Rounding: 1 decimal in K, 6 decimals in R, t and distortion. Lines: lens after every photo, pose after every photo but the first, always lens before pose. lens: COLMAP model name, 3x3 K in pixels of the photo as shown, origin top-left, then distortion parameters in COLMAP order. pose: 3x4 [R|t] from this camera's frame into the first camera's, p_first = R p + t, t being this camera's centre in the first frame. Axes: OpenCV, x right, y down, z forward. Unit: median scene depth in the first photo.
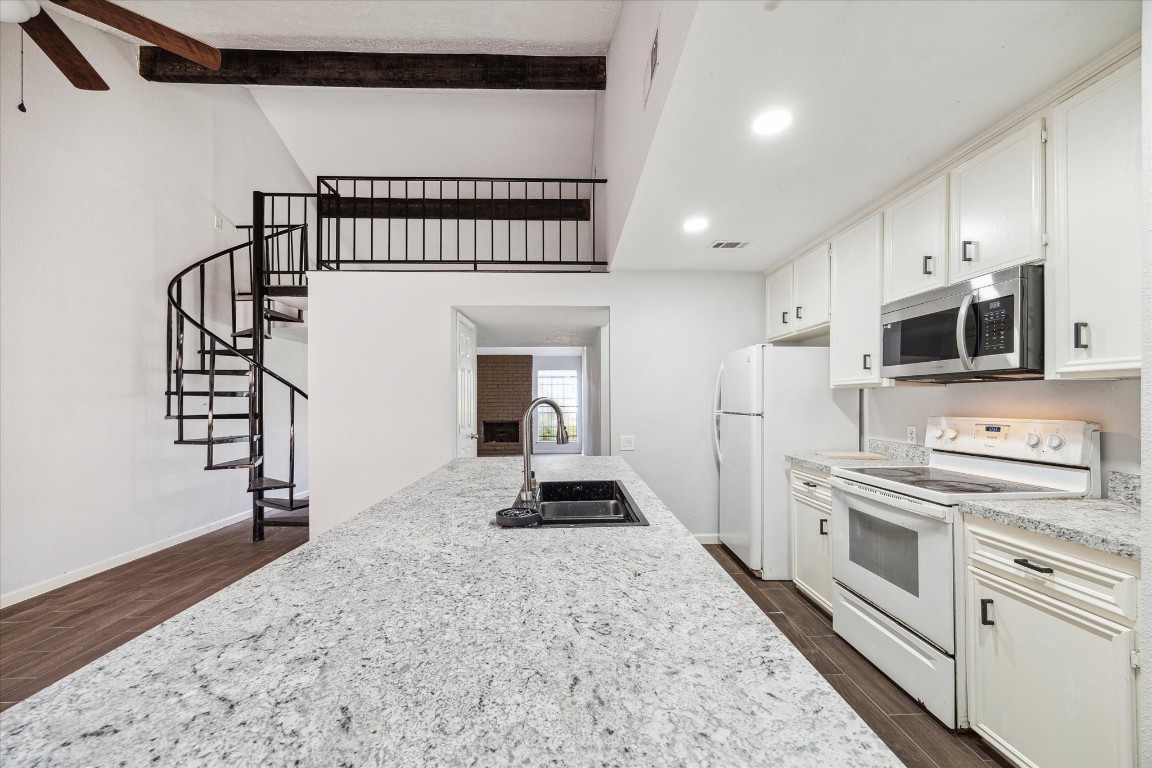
lens RADIAL K [[452.6, 0, 583.4], [0, 452.6, 394.7], [0, 0, 1]] dist [-0.001140, -0.000103]
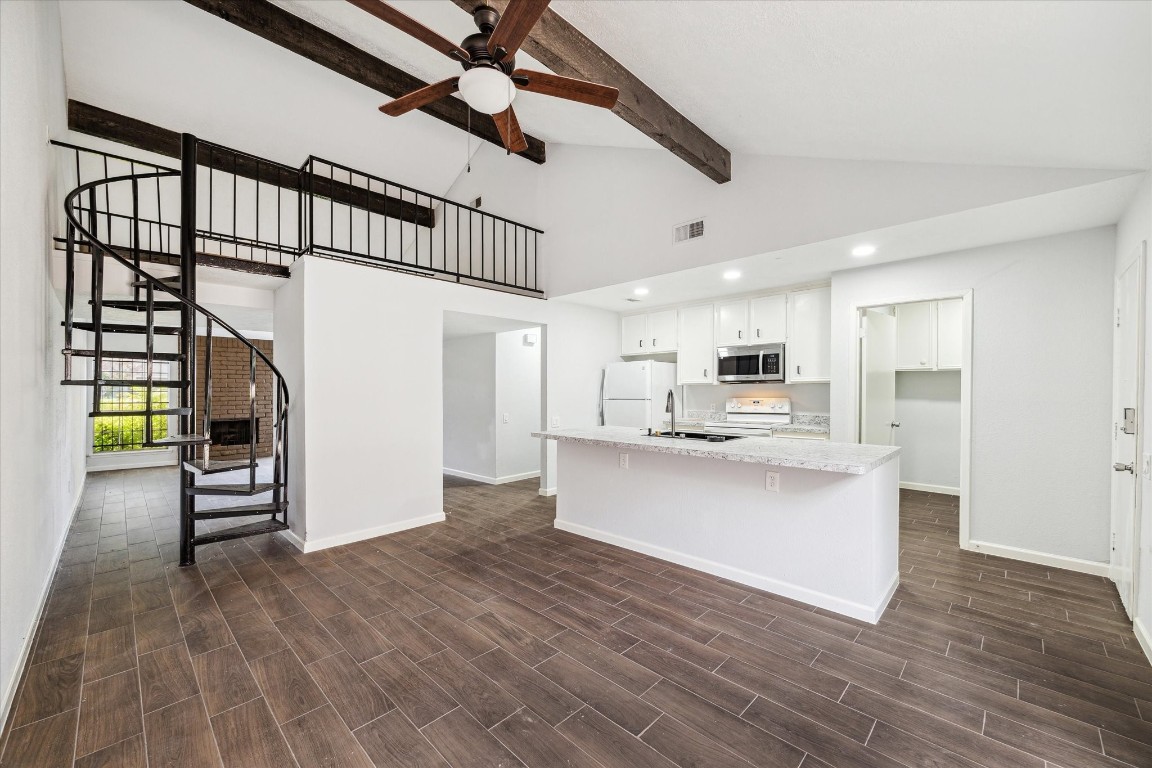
lens RADIAL K [[452.7, 0, 588.4], [0, 452.7, 388.6], [0, 0, 1]] dist [-0.002451, -0.000357]
pose [[0.717557, 0.004762, 0.696483, -0.989982], [-0.005355, 0.999985, -0.001320, 0.004718], [-0.696479, -0.002783, 0.717572, -0.104130]]
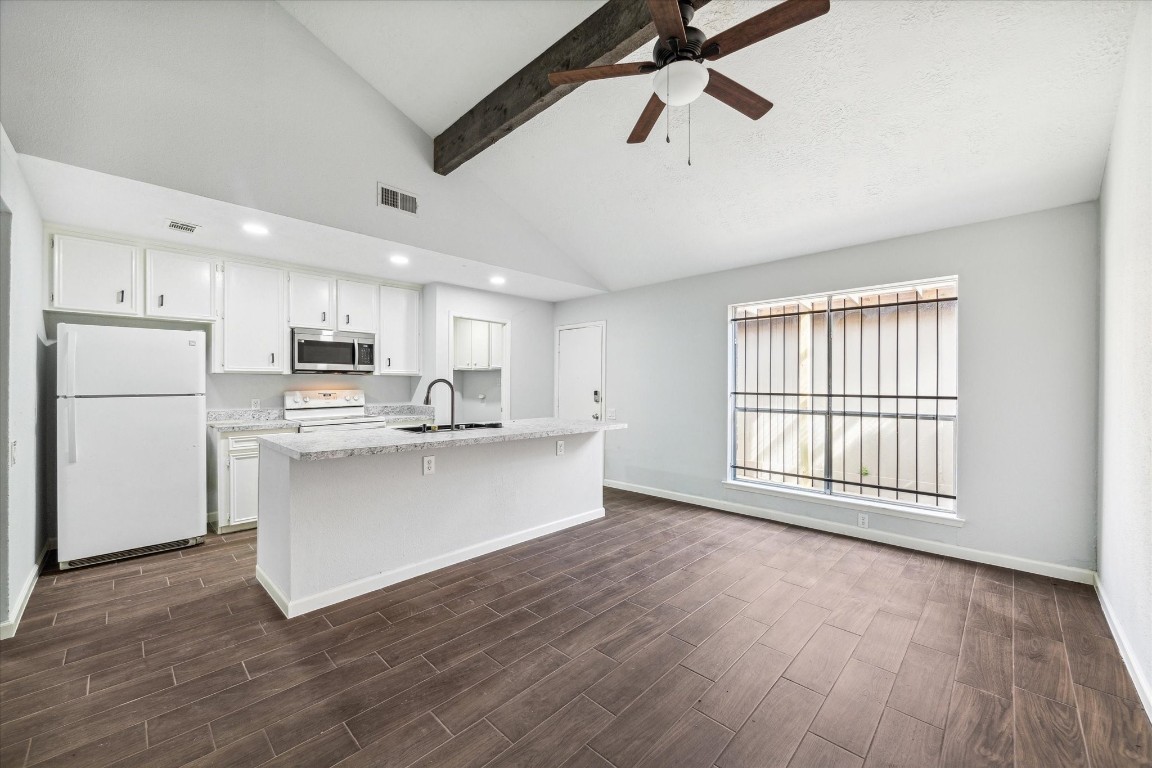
lens RADIAL K [[444.2, 0, 580.7], [0, 444.2, 384.8], [0, 0, 1]] dist [-0.000190, 0.000091]
pose [[-0.692279, 0.002481, 0.721626, -1.007361], [-0.005400, 0.999948, -0.008619, 0.023649], [-0.721610, -0.009863, -0.692230, 1.046433]]
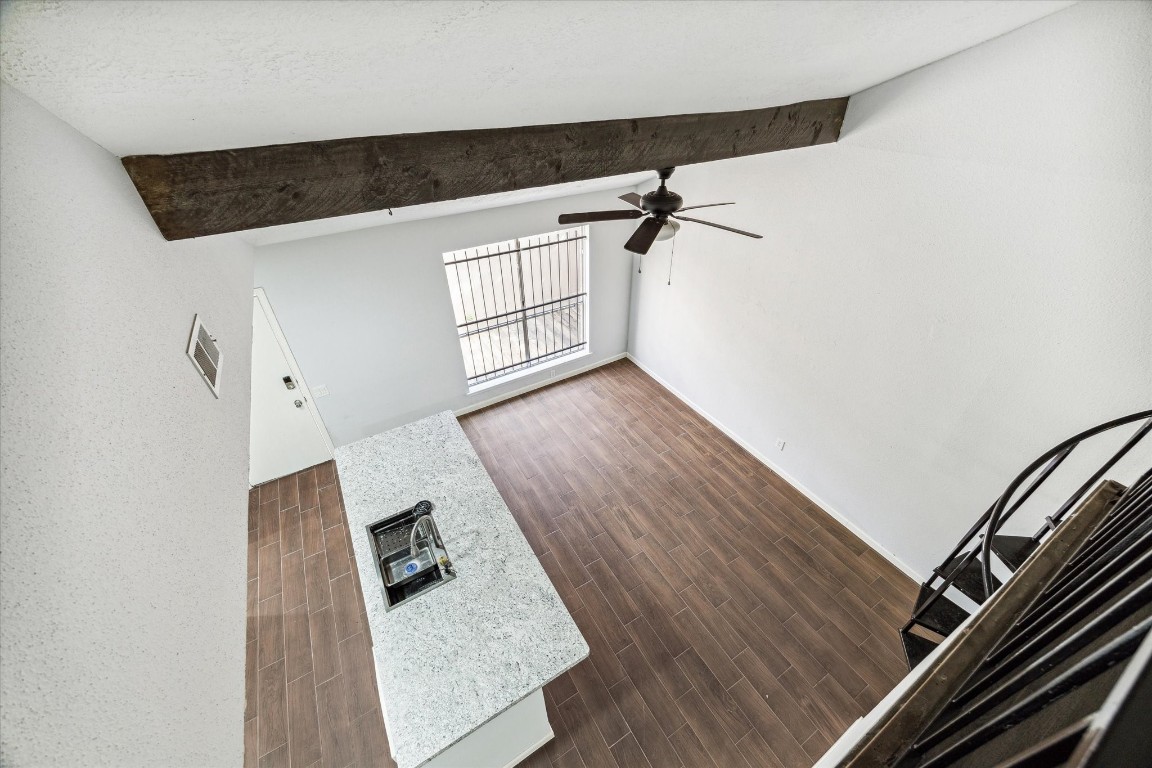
lens RADIAL K [[438.0, 0, 582.6], [0, 438.0, 391.9], [0, 0, 1]] dist [-0.000669, 0.000021]
pose [[-0.877618, 0.299116, -0.374588, -0.087127], [0.022485, 0.806259, 0.591135, -0.681121], [0.478833, 0.510368, -0.714313, 1.190203]]
